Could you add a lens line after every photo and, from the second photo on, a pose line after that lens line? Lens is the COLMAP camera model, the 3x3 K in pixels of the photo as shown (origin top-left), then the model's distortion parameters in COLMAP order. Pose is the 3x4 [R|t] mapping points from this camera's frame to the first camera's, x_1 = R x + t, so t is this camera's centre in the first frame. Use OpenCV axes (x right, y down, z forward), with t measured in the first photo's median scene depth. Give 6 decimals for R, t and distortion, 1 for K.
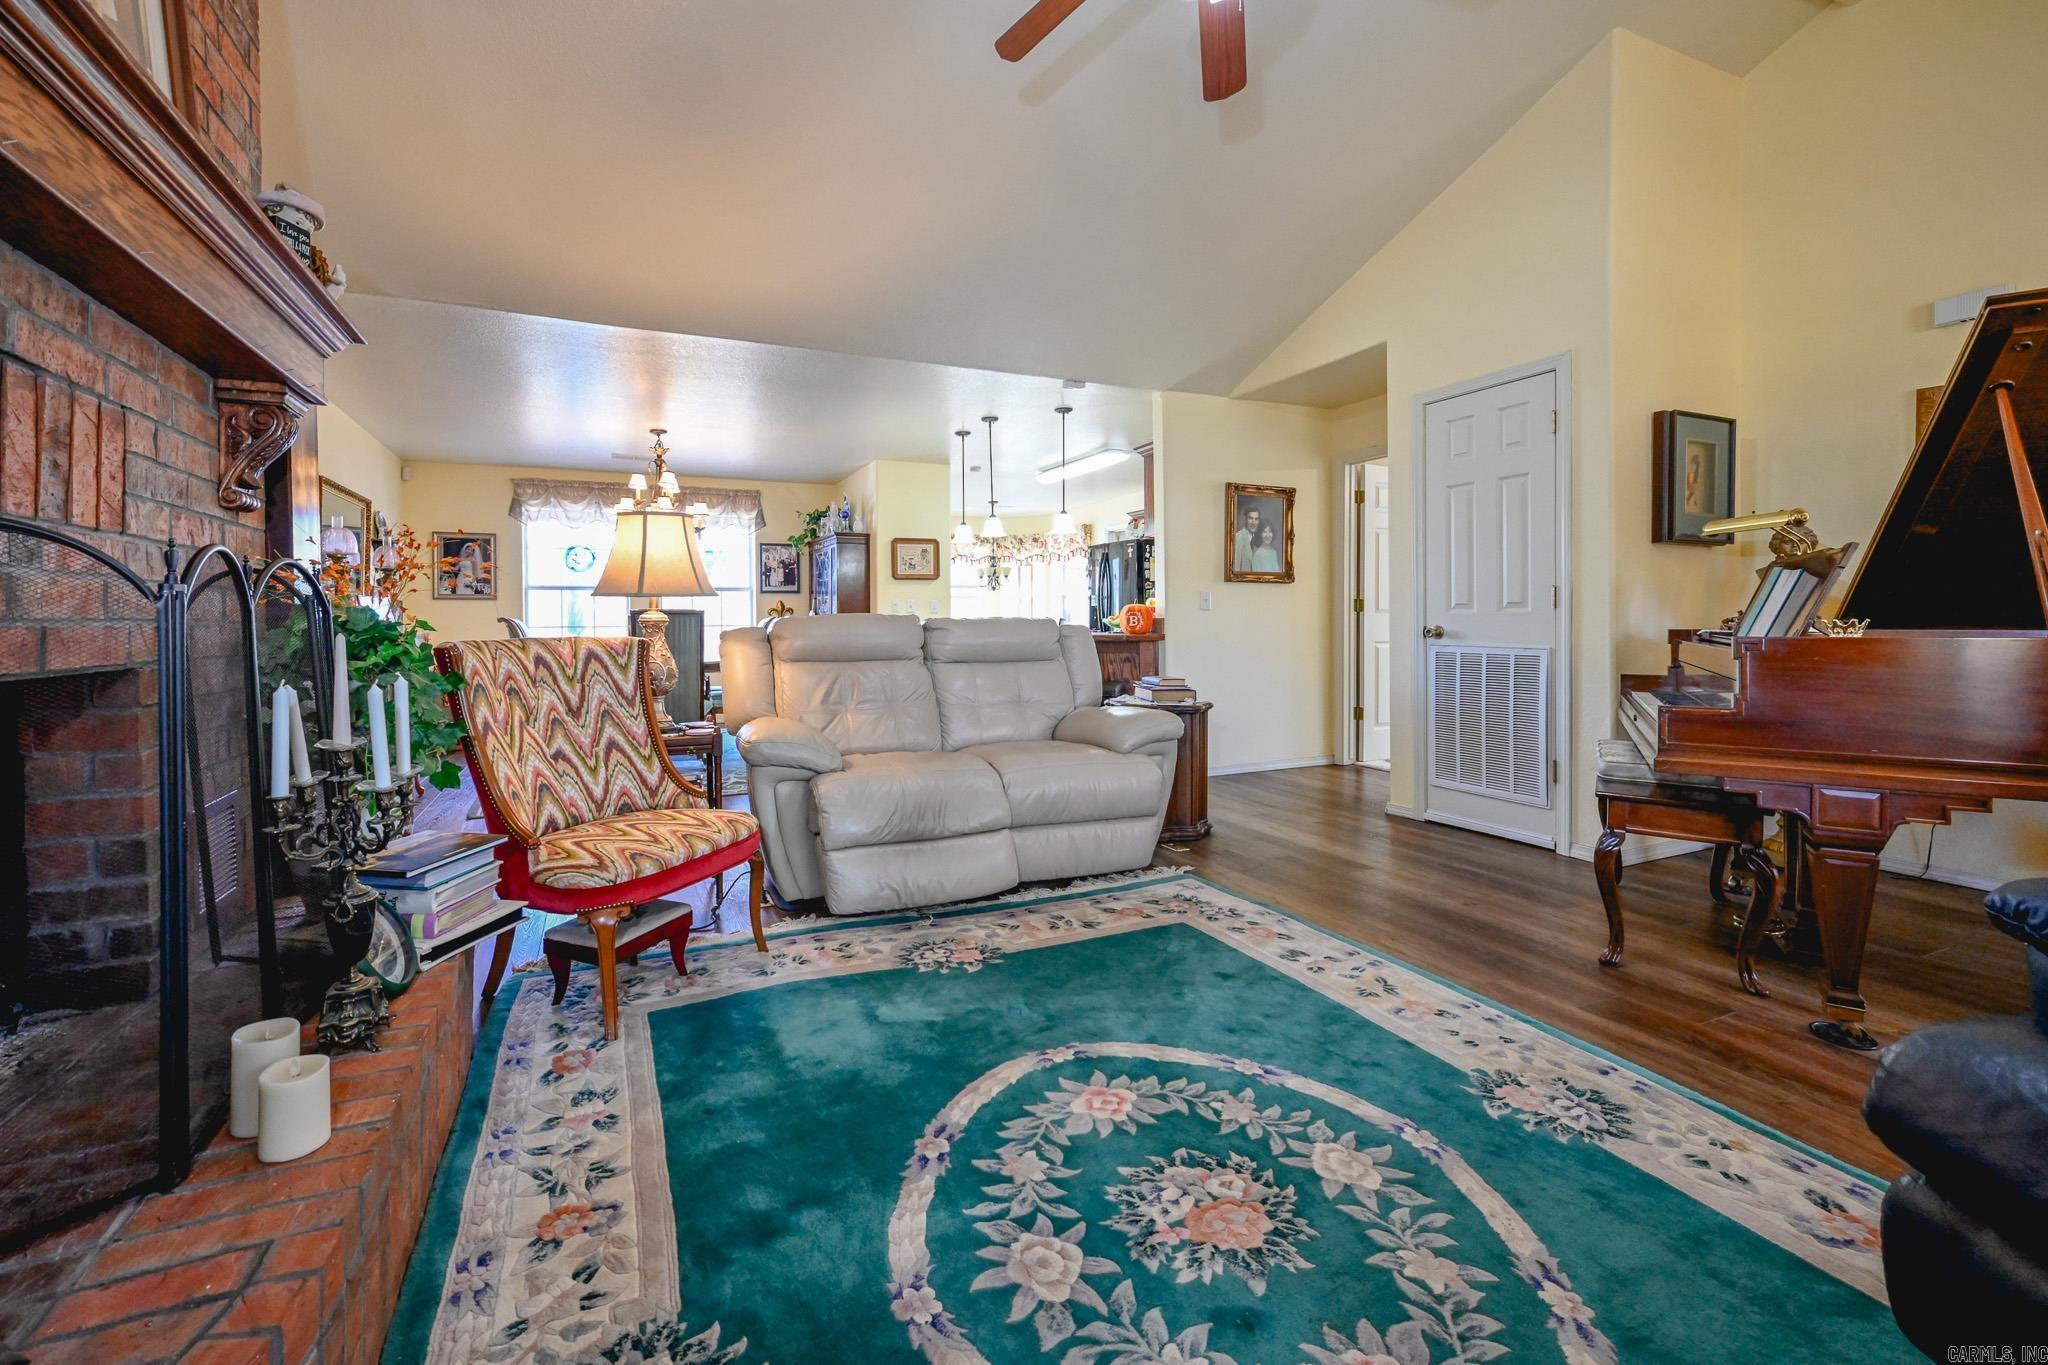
lens RADIAL K [[833.8, 0, 959.4], [0, 833.8, 617.3], [0, 0, 1]] dist [0.000924, 0.000058]
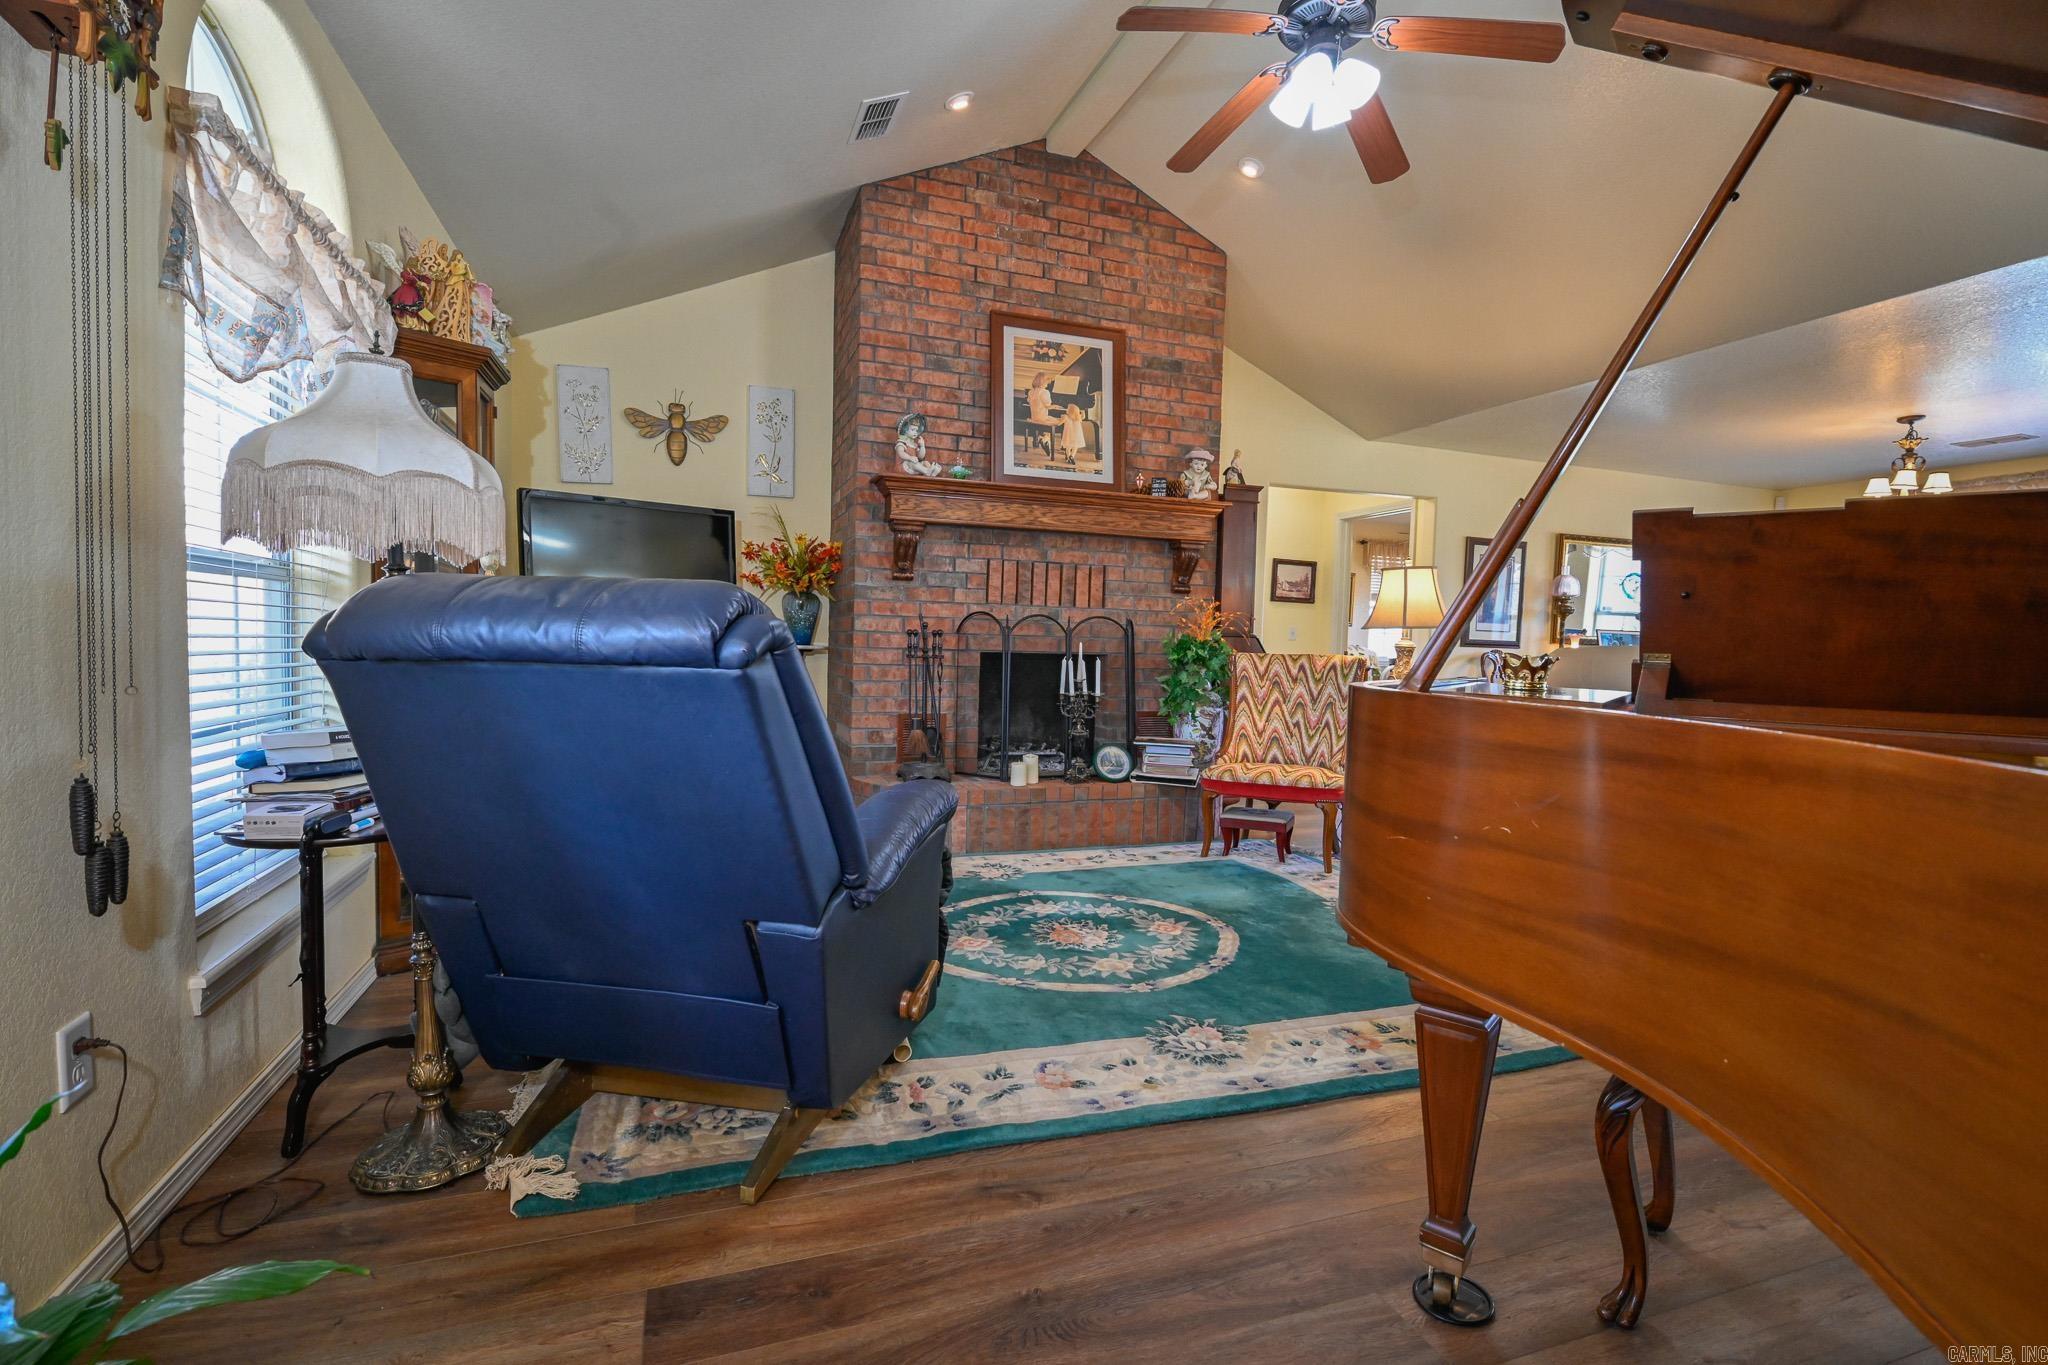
lens RADIAL K [[945.7, 0, 1023.0], [0, 945.7, 680.6], [0, 0, 1]] dist [-0.000100, -0.000014]
pose [[-0.057550, 0.048151, -0.997181, 2.046061], [-0.025069, 0.998452, 0.049659, -0.002449], [0.998028, 0.027857, -0.056254, 0.798530]]
